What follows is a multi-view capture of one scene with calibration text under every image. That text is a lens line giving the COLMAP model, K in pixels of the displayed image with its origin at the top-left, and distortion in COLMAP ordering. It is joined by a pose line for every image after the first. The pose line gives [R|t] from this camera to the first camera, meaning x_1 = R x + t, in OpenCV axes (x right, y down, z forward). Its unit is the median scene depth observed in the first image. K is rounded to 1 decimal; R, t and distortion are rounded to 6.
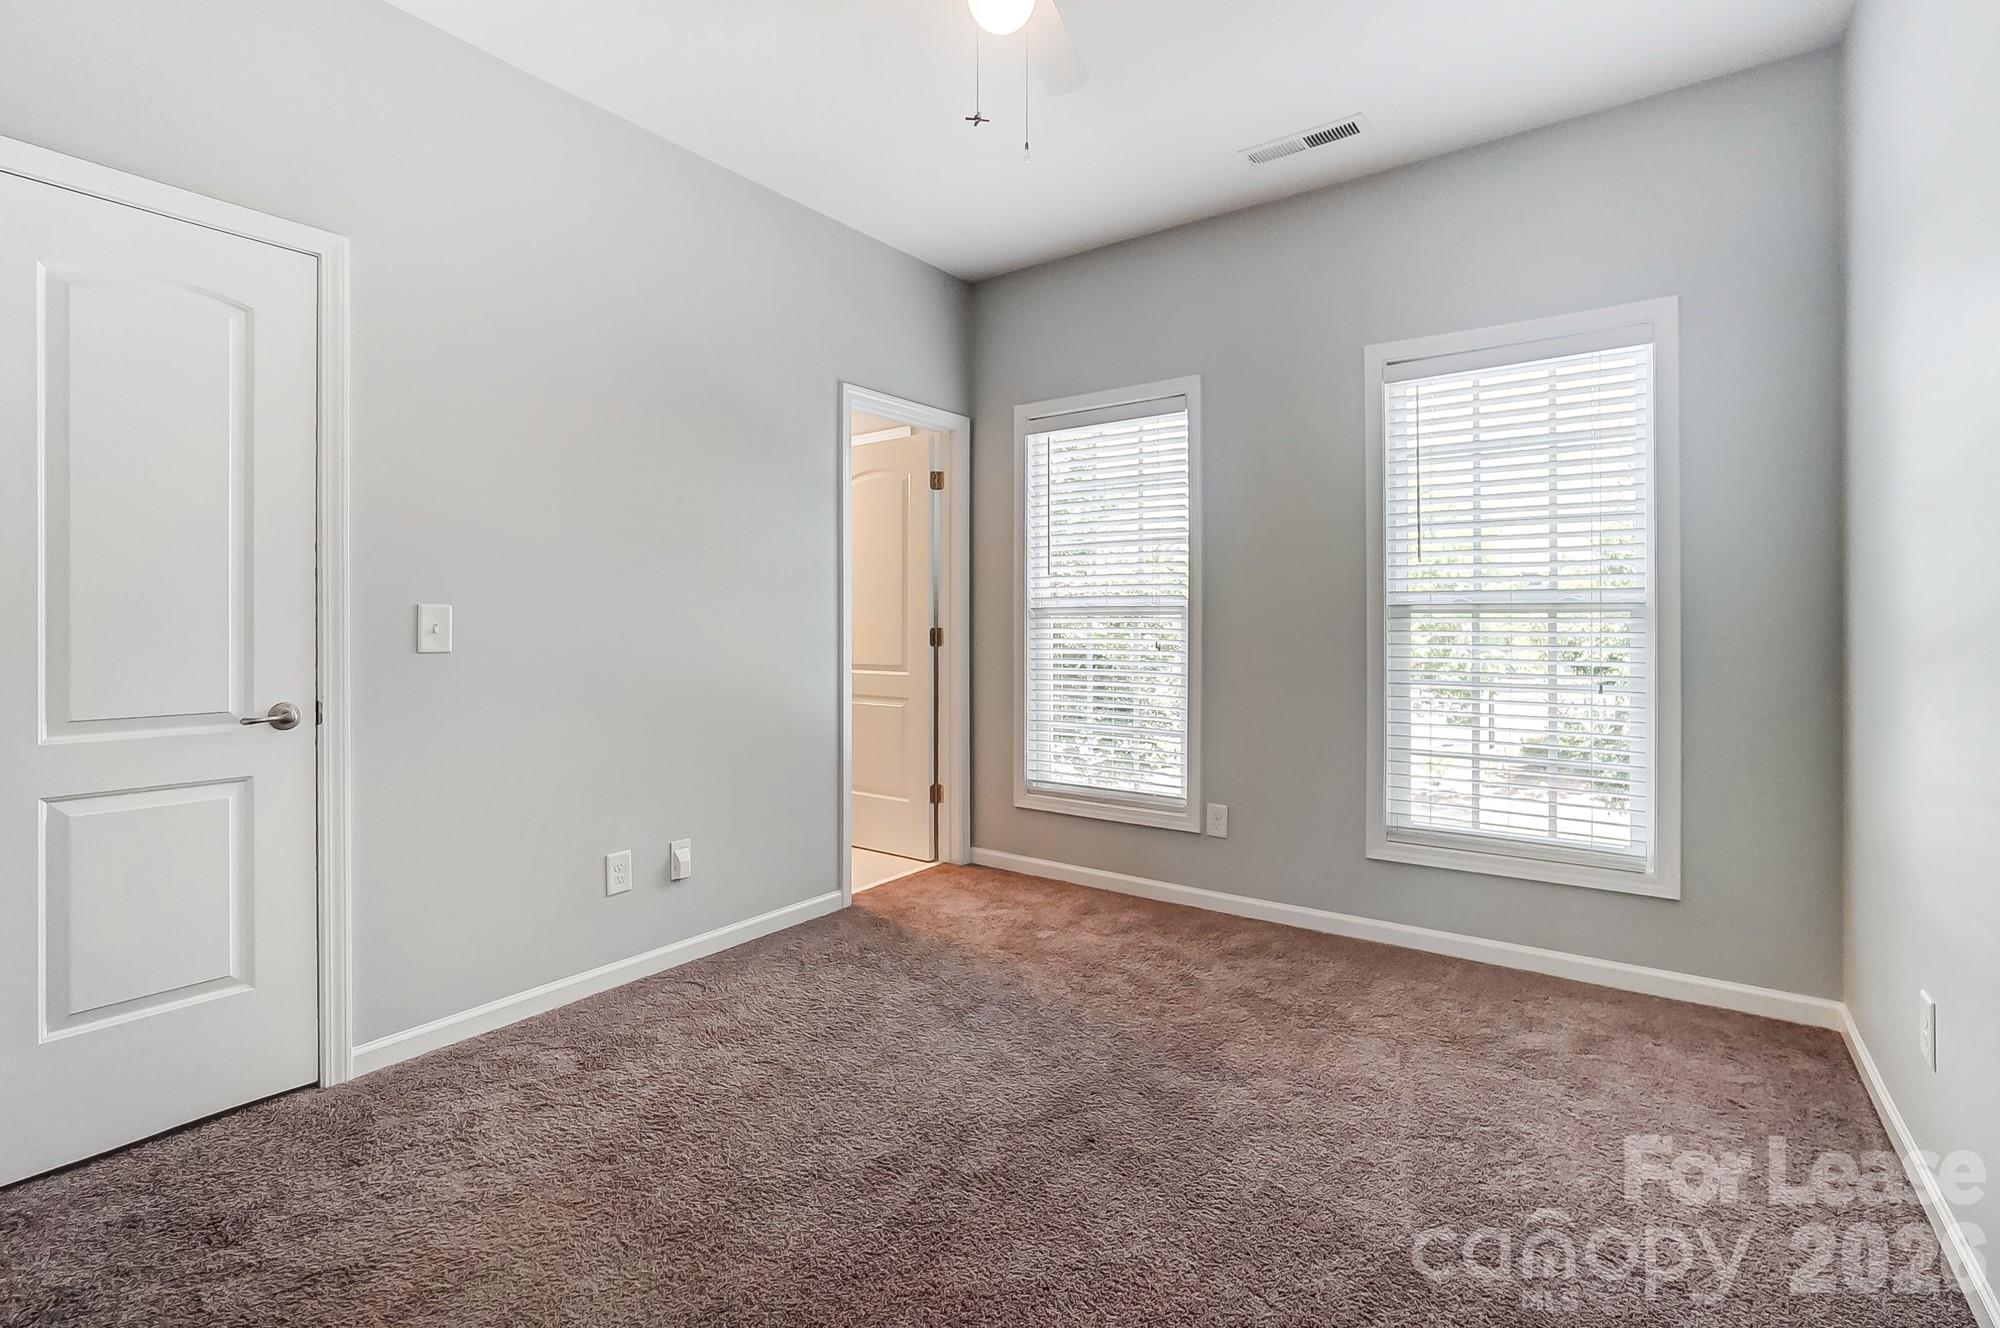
lens RADIAL K [[970.1, 0, 1025.3], [0, 970.1, 634.6], [0, 0, 1]] dist [-0.018441, 0.002910]
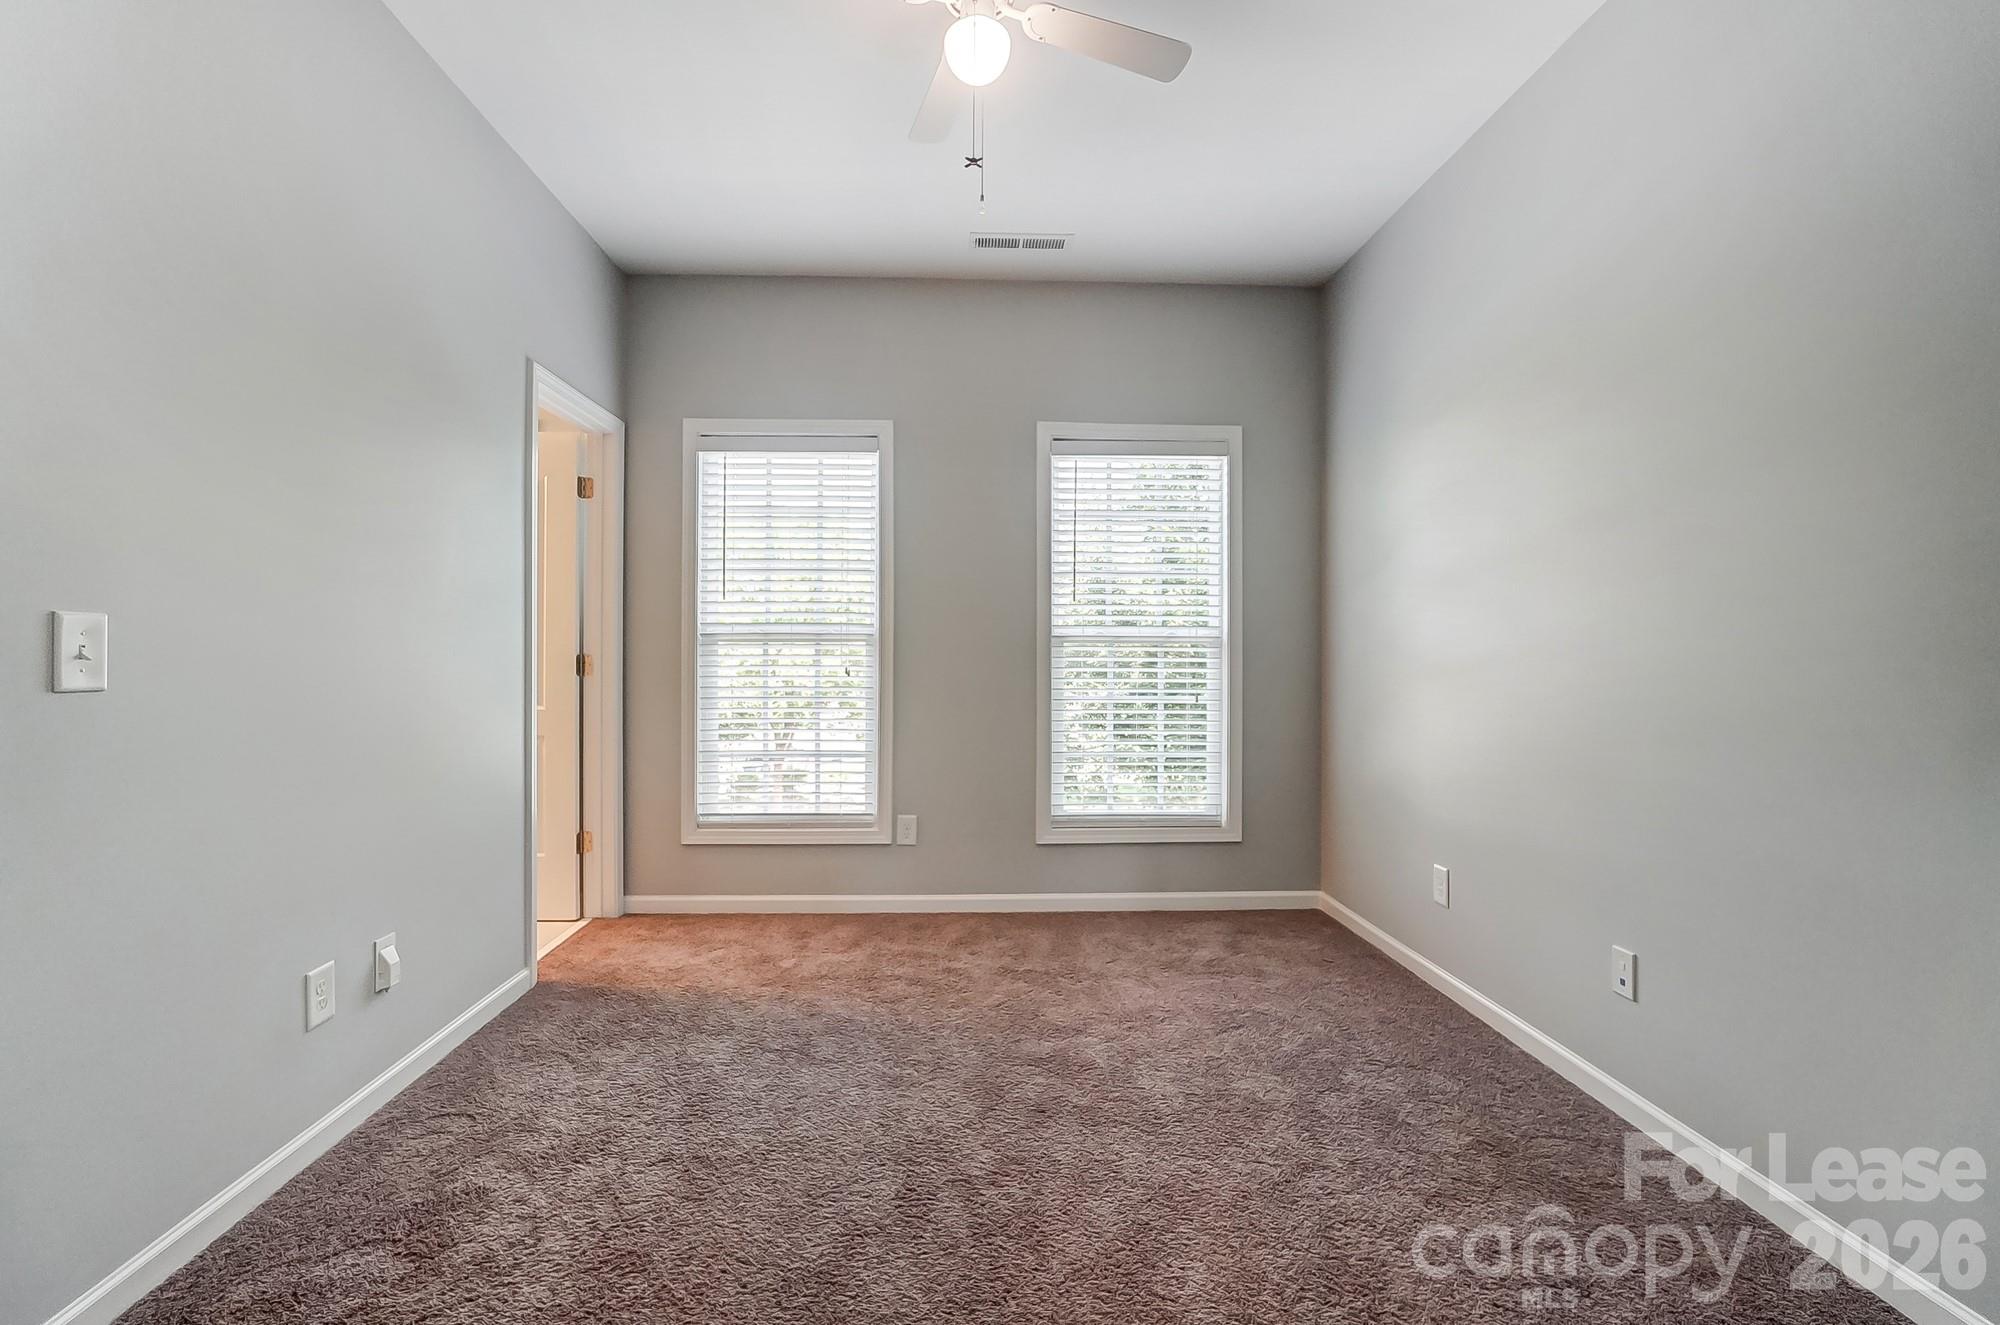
lens RADIAL K [[925.0, 0, 1000.6], [0, 925.0, 669.9], [0, 0, 1]] dist [-0.024880, 0.011039]
pose [[0.763656, -0.009071, 0.645559, -0.410658], [0.004270, 0.999950, 0.009000, 0.001513], [-0.645609, -0.004116, 0.763657, 0.137799]]
